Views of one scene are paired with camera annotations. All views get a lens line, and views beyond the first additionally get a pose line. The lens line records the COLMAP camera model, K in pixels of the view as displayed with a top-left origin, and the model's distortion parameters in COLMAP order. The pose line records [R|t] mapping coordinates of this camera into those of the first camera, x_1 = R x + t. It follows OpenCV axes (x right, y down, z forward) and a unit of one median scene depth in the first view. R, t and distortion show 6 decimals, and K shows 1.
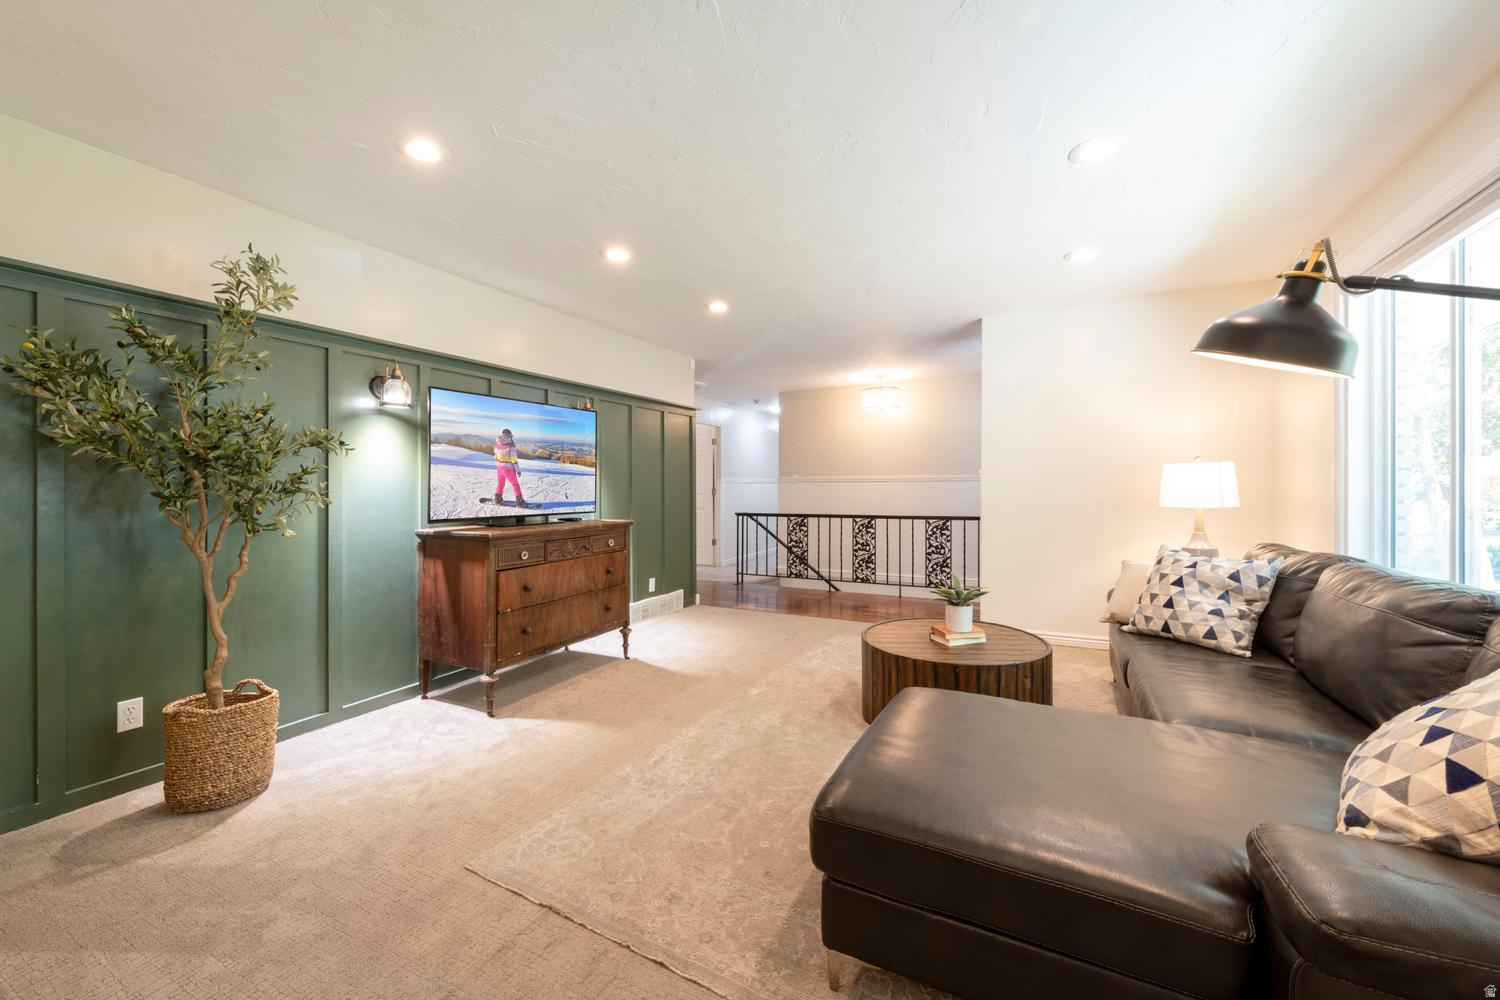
lens RADIAL K [[584.9, 0, 754.0], [0, 584.9, 491.3], [0, 0, 1]] dist [0.012522, -0.000290]
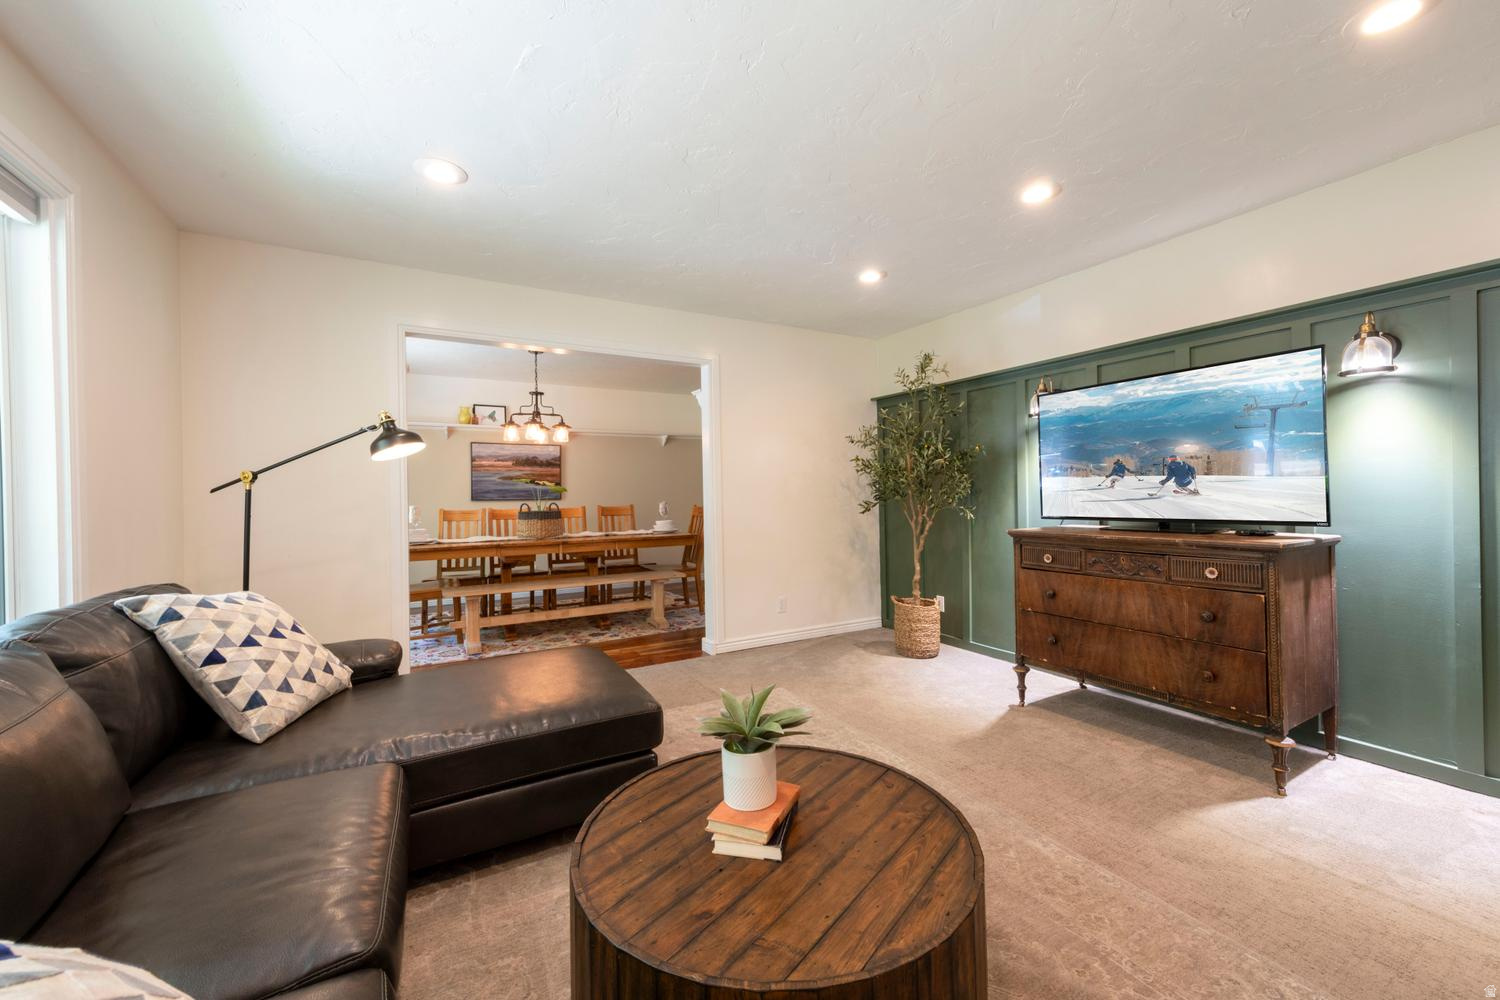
lens RADIAL K [[584.9, 0, 753.7], [0, 584.9, 491.9], [0, 0, 1]] dist [0.012522, -0.000290]
pose [[-0.546842, 0.015747, -0.837088, 0.615233], [0.015263, 0.999844, 0.008838, -0.012599], [0.837097, -0.007943, -0.546997, 1.058670]]
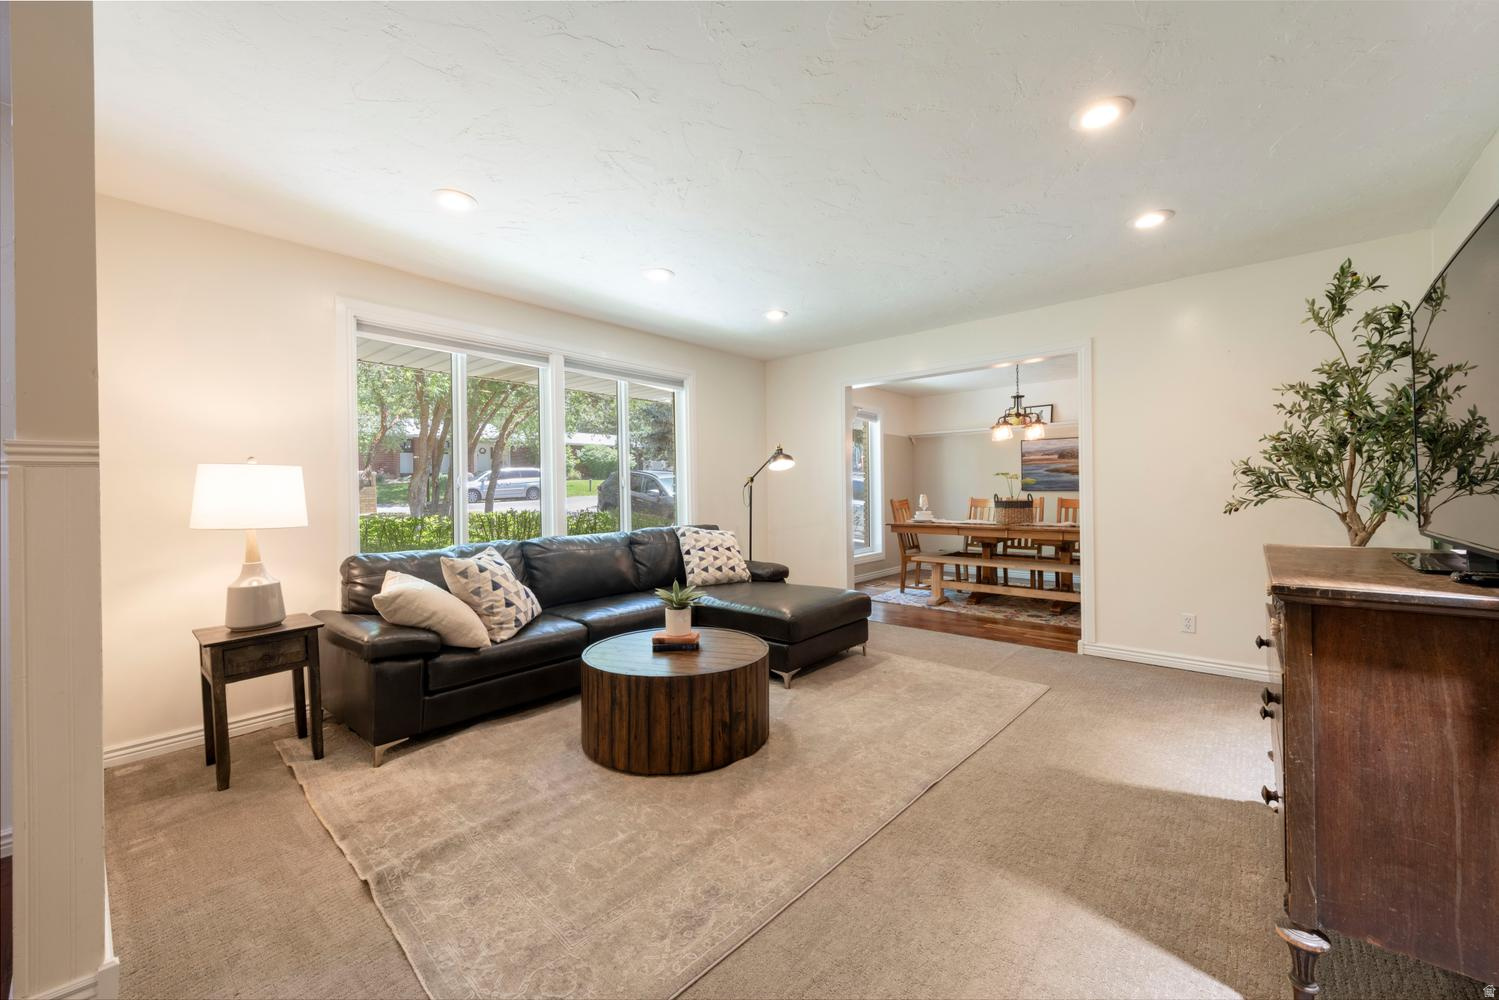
lens RADIAL K [[584.5, 0, 753.2], [0, 584.5, 496.6], [0, 0, 1]] dist [0.012522, -0.000290]
pose [[-0.970753, 0.019329, 0.239302, -0.025730], [0.022865, 0.999666, 0.012008, -0.008710], [-0.238990, 0.017128, -0.970871, 1.636983]]
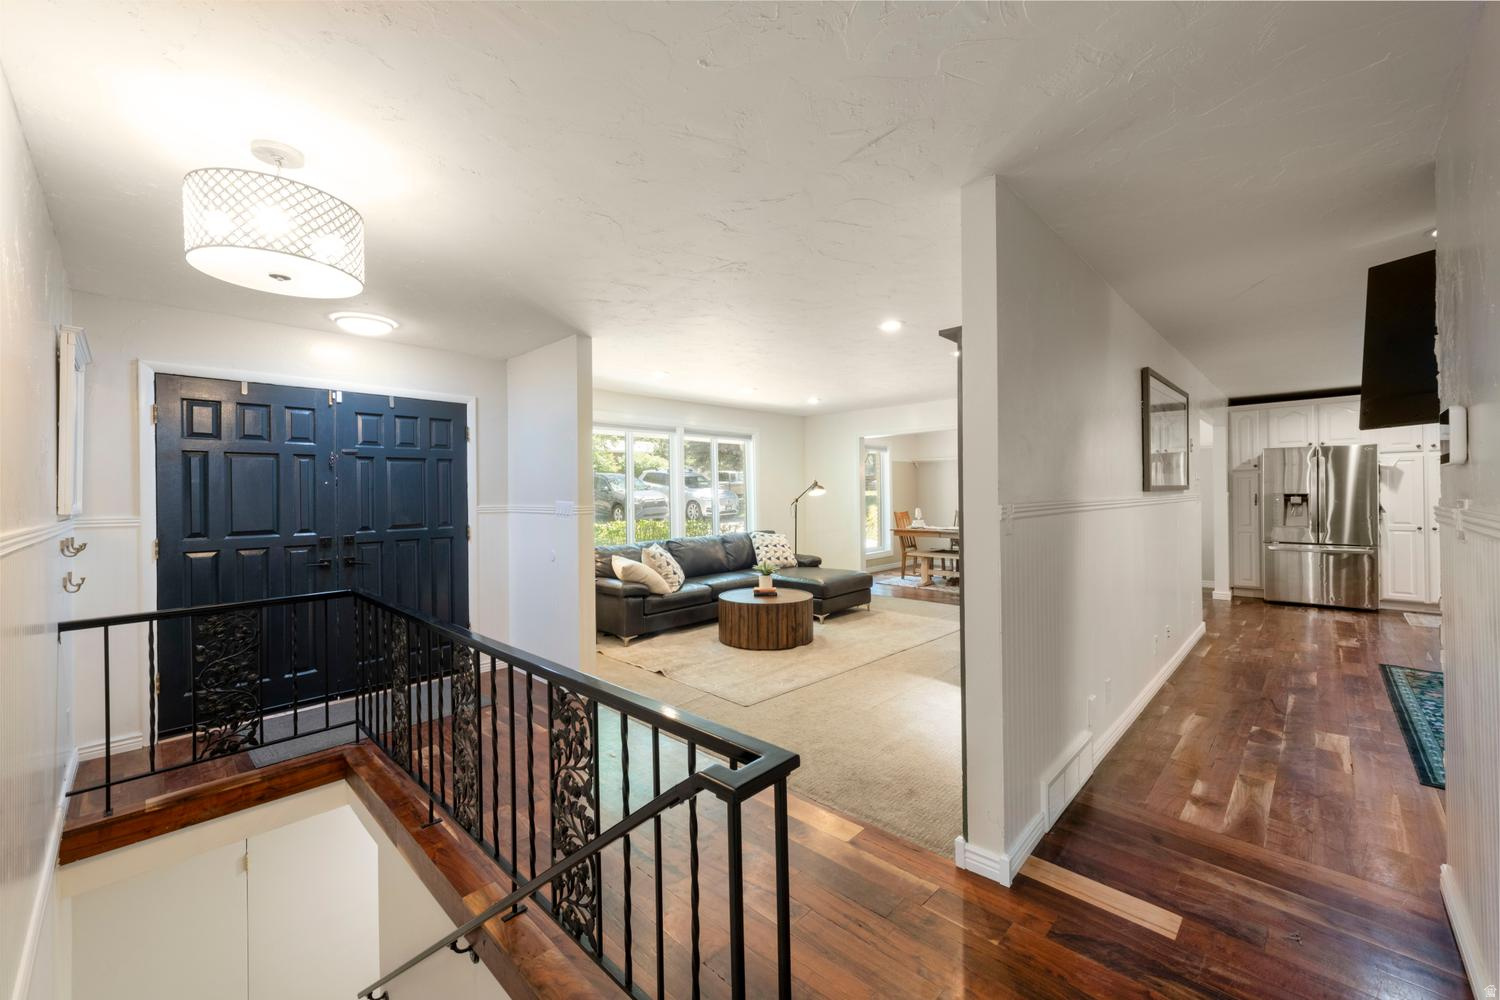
lens RADIAL K [[584.9, 0, 749.3], [0, 584.9, 492.7], [0, 0, 1]] dist [0.012522, -0.000290]
pose [[-0.956175, 0.022631, 0.291919, -0.153022], [0.023903, 0.999714, 0.000789, -0.071863], [-0.291818, 0.007732, -0.956443, 2.416628]]
